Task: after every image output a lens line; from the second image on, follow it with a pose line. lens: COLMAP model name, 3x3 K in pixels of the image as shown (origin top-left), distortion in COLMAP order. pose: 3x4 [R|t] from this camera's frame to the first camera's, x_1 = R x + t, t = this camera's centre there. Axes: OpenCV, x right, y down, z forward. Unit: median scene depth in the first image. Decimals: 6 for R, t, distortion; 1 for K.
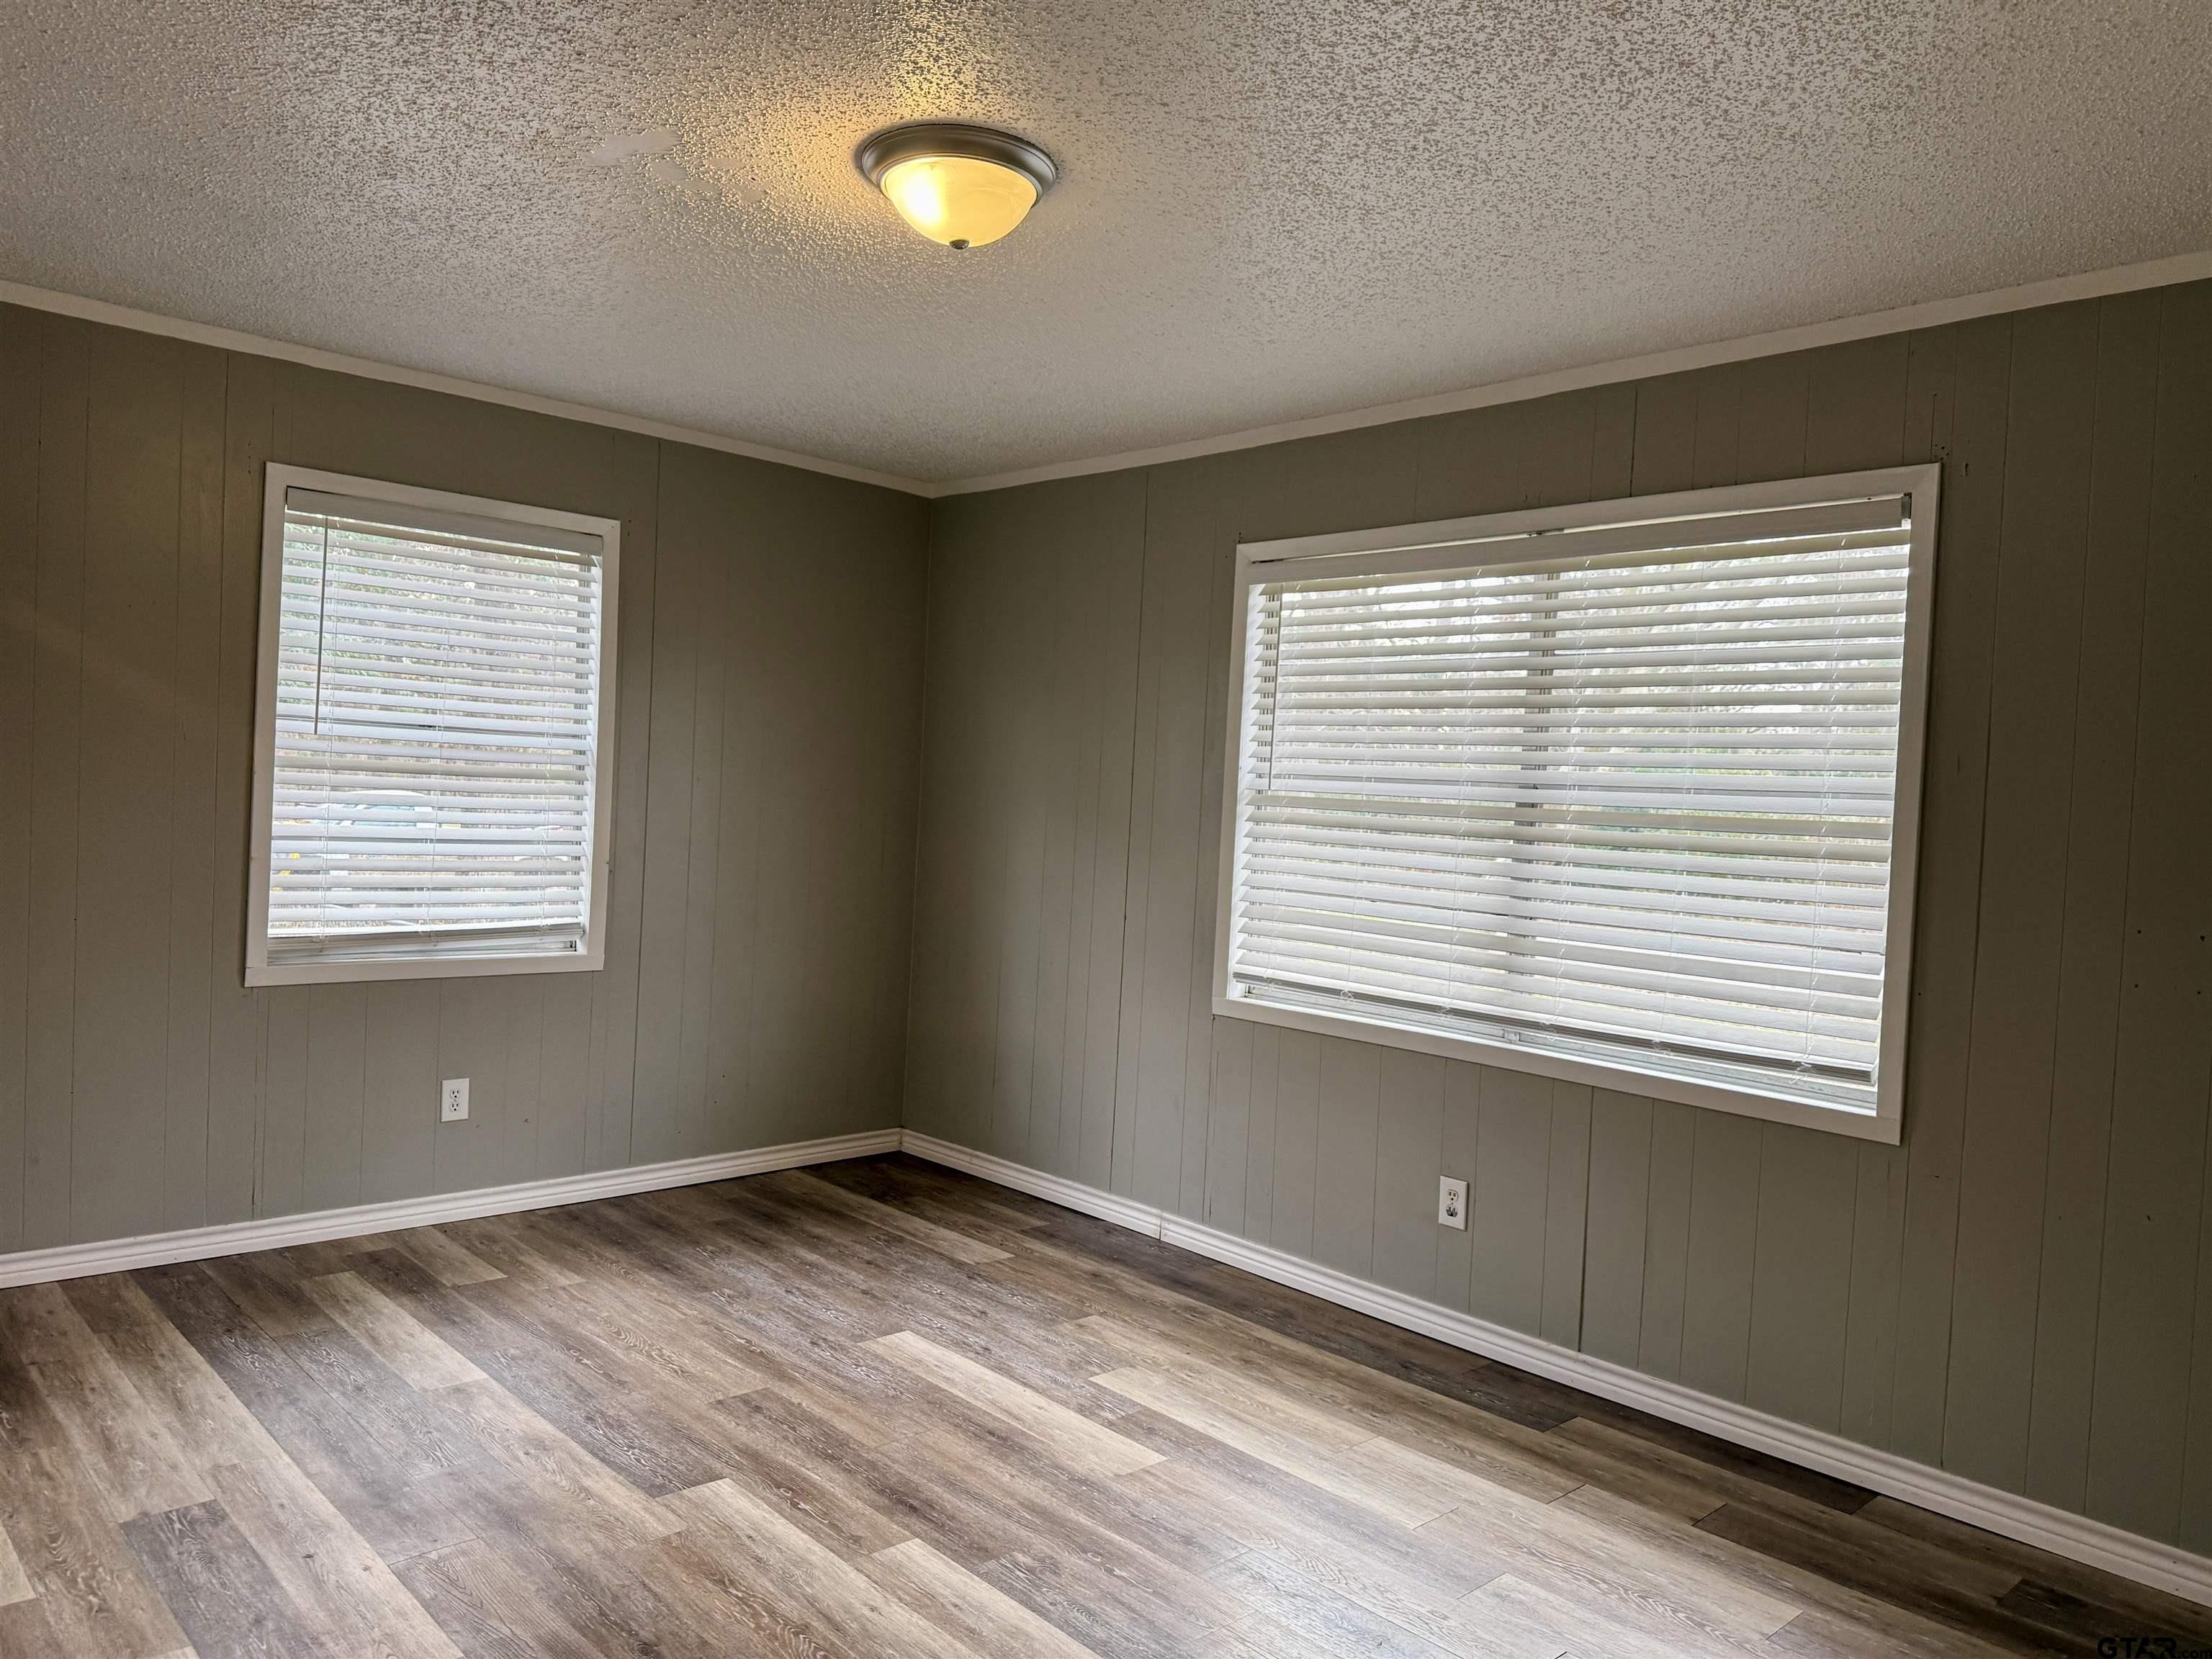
lens RADIAL K [[1546.2, 0, 1112.4], [0, 1546.2, 834.1], [0, 0, 1]] dist [0.063506, -0.076789]
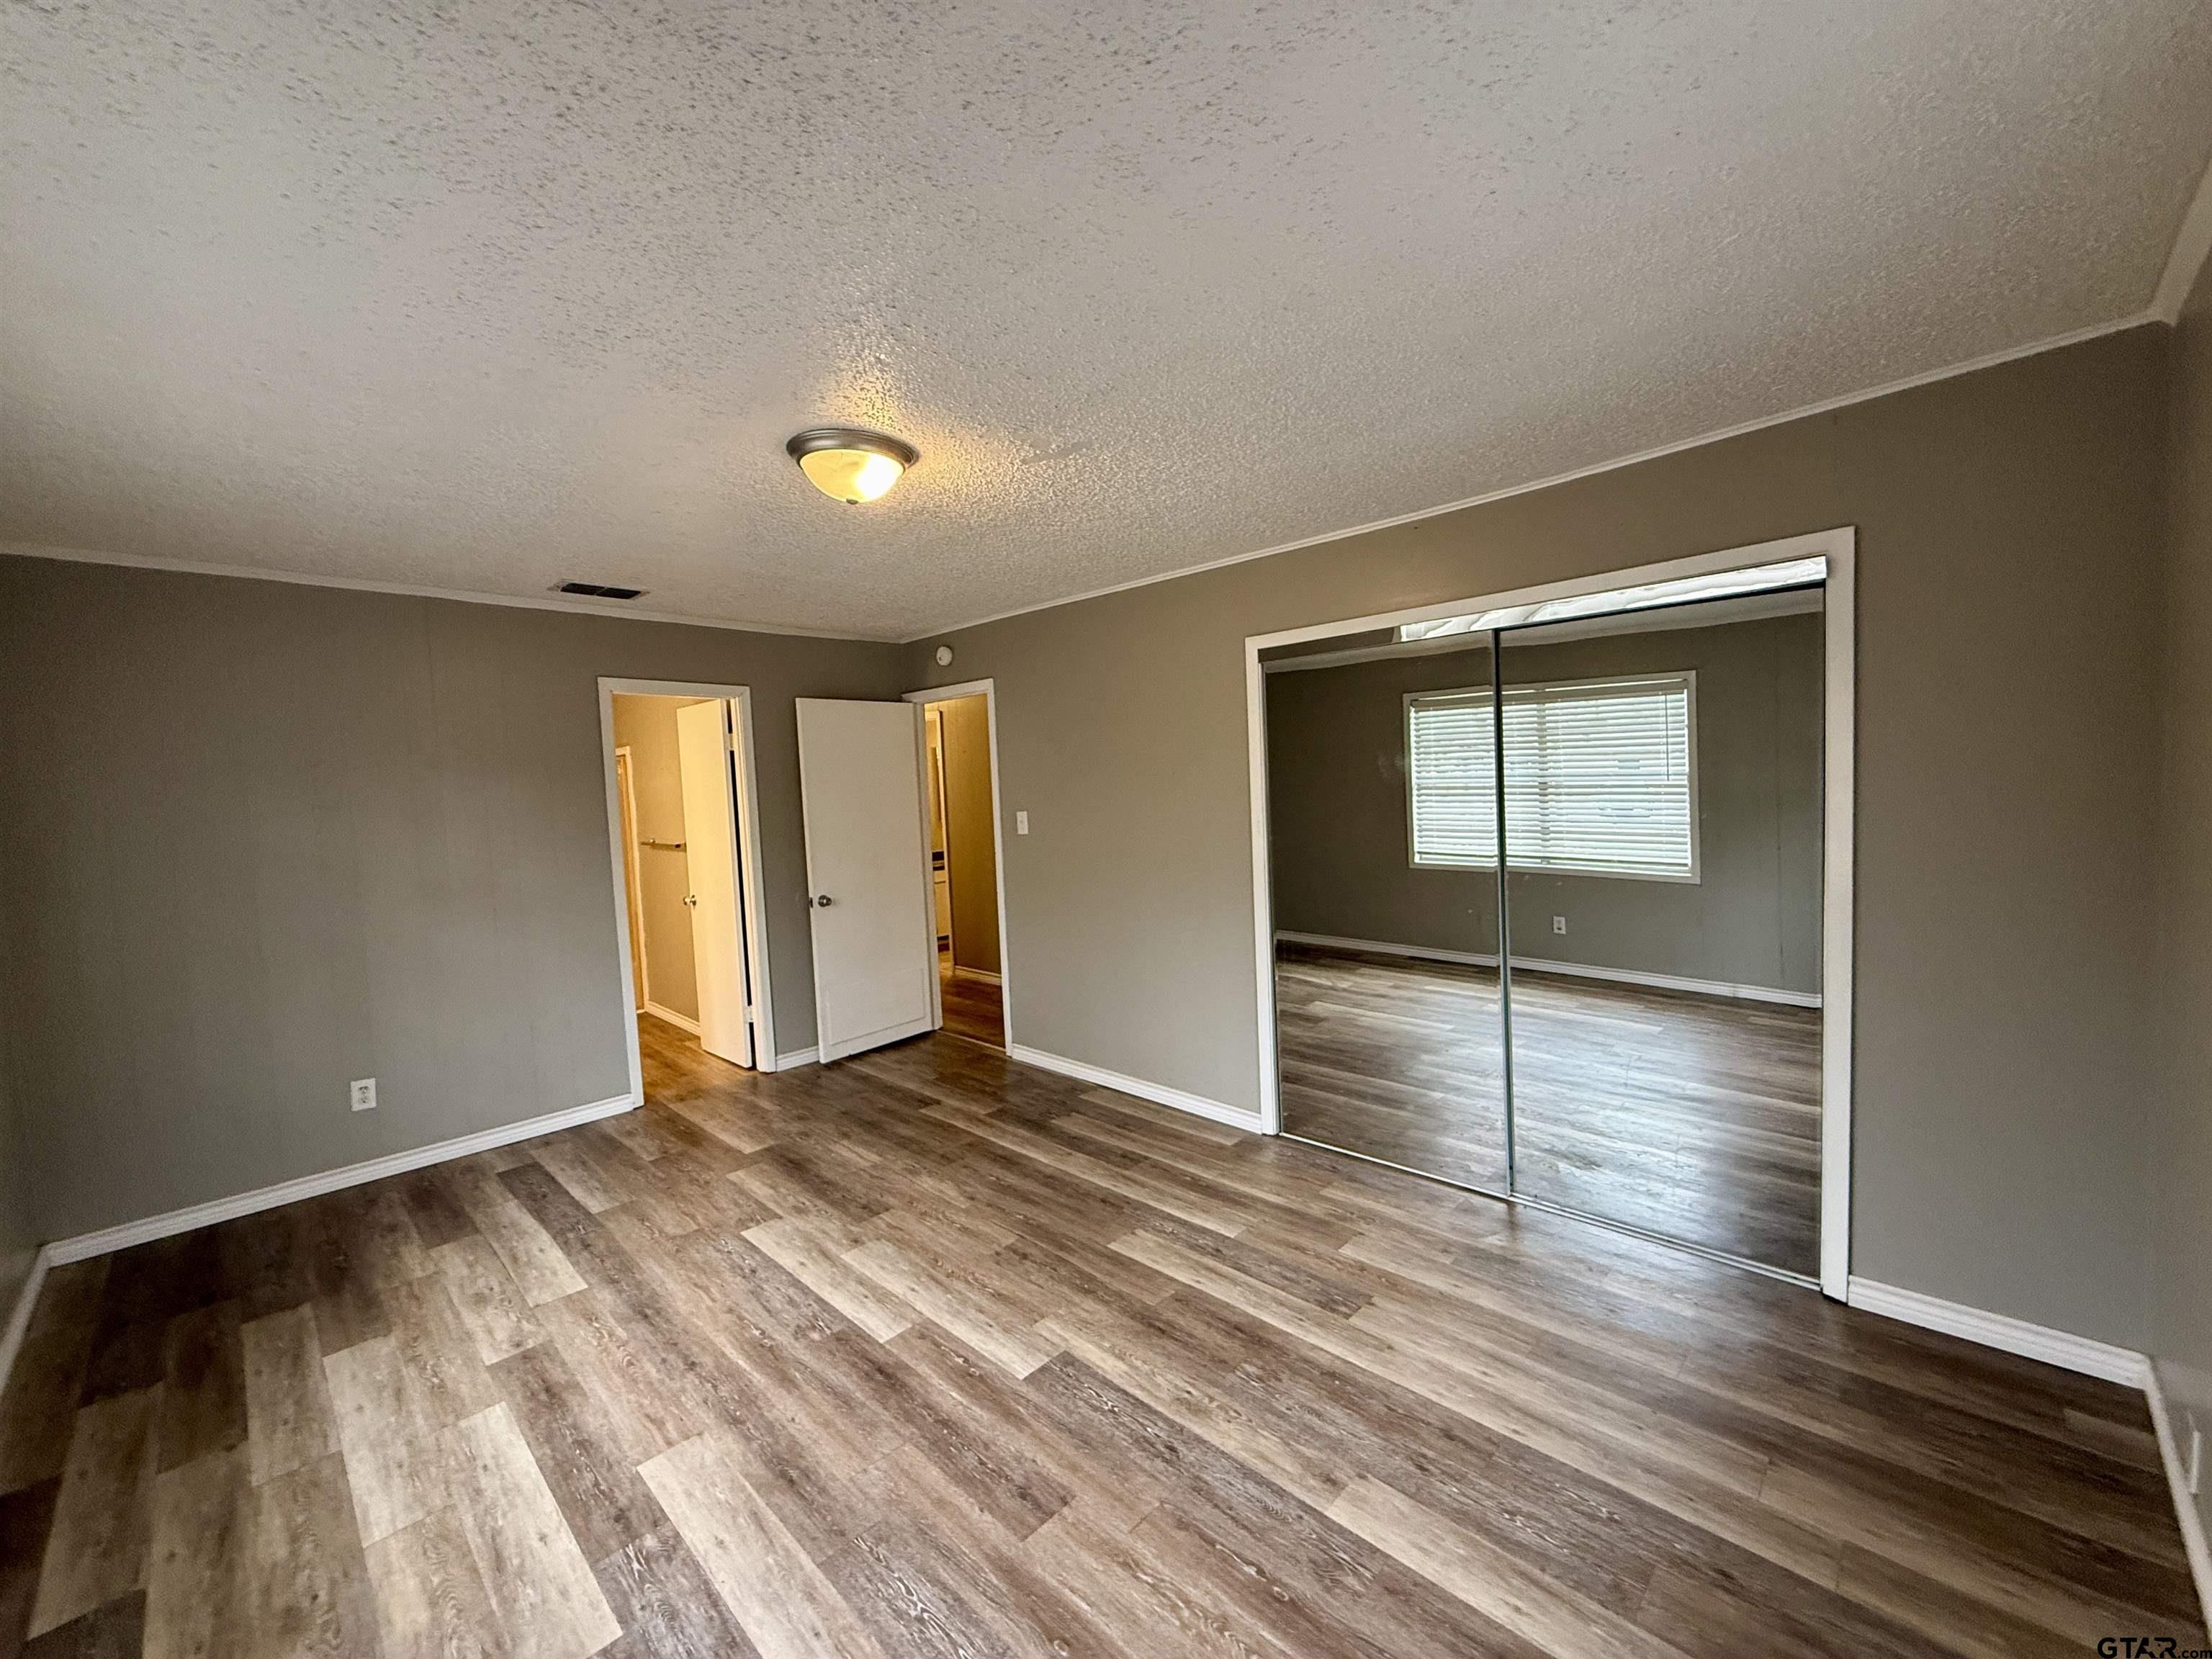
lens RADIAL K [[887.0, 0, 1106.0], [0, 887.0, 829.5], [0, 0, 1]] dist [0.002427, -0.000634]
pose [[-0.999131, -0.006276, -0.041208, -0.246457], [-0.009410, 0.997041, 0.076298, -0.091436], [0.040607, 0.076619, -0.996233, 1.483558]]
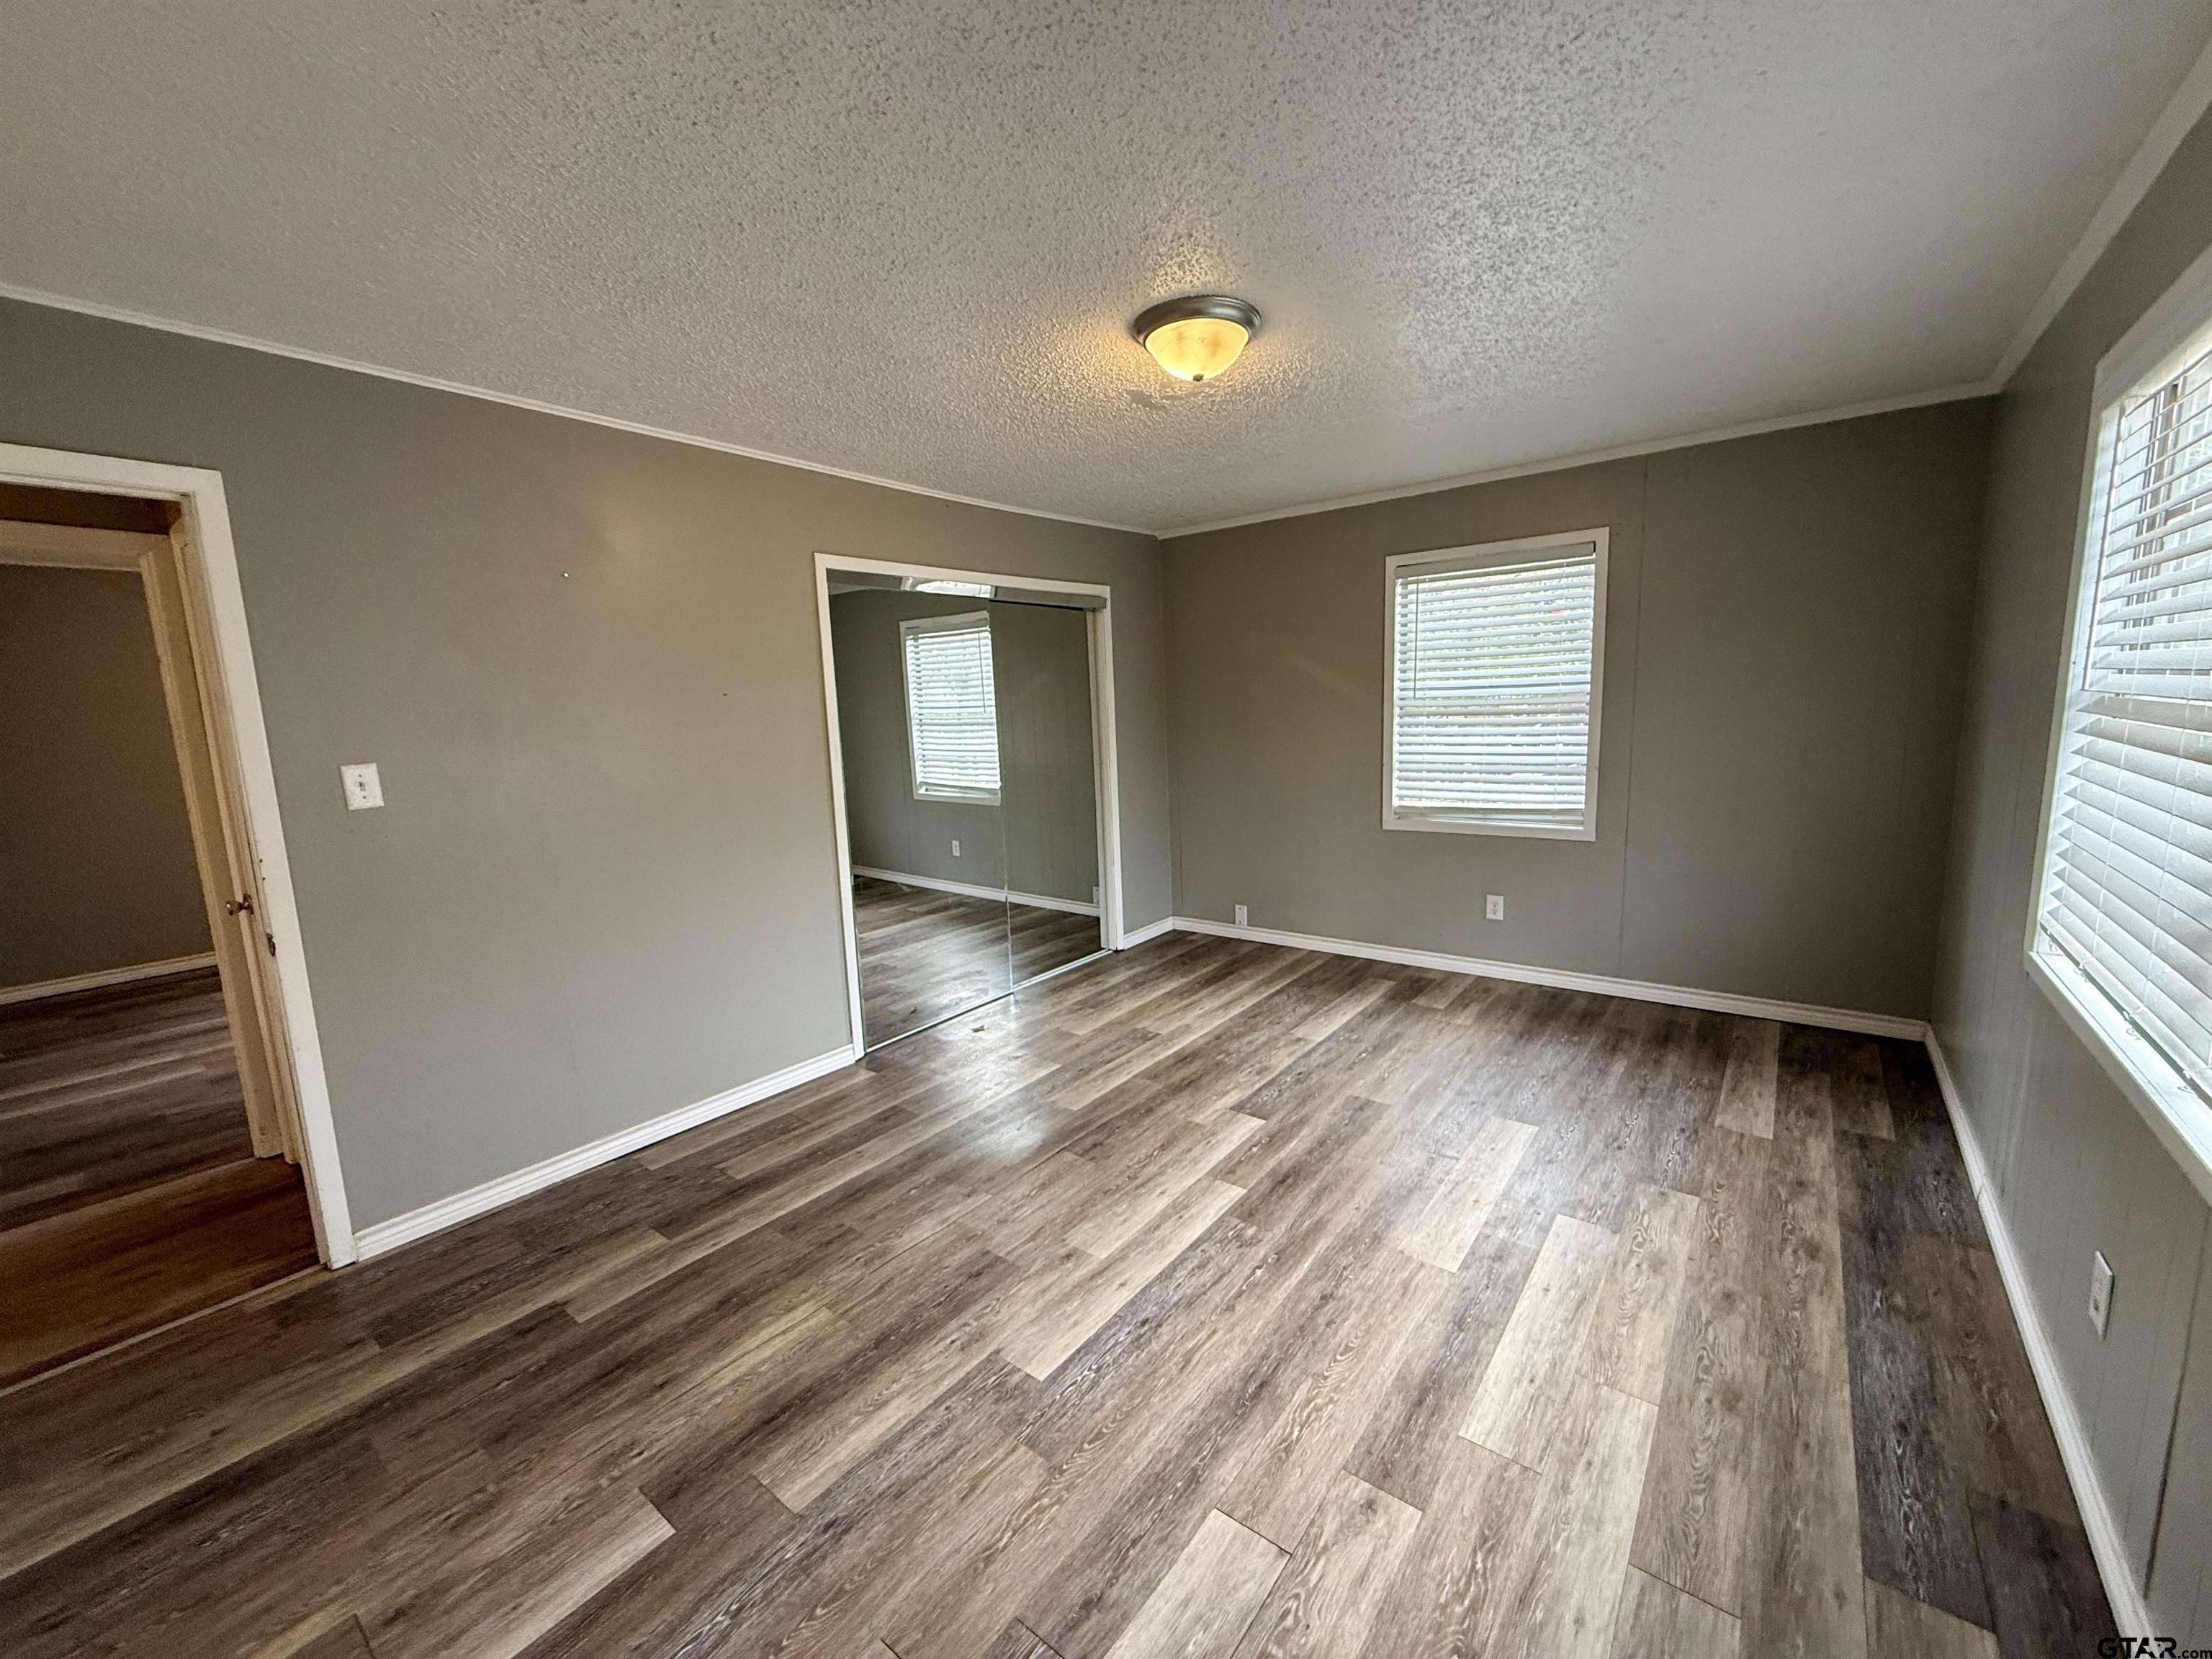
lens RADIAL K [[878.1, 0, 1104.1], [0, 878.1, 831.7], [0, 0, 1]] dist [-0.001253, 0.000121]
pose [[0.151862, 0.091068, -0.984197, 0.593815], [0.019764, 0.995268, 0.095142, -0.014940], [0.988204, -0.033900, 0.149343, 0.588339]]
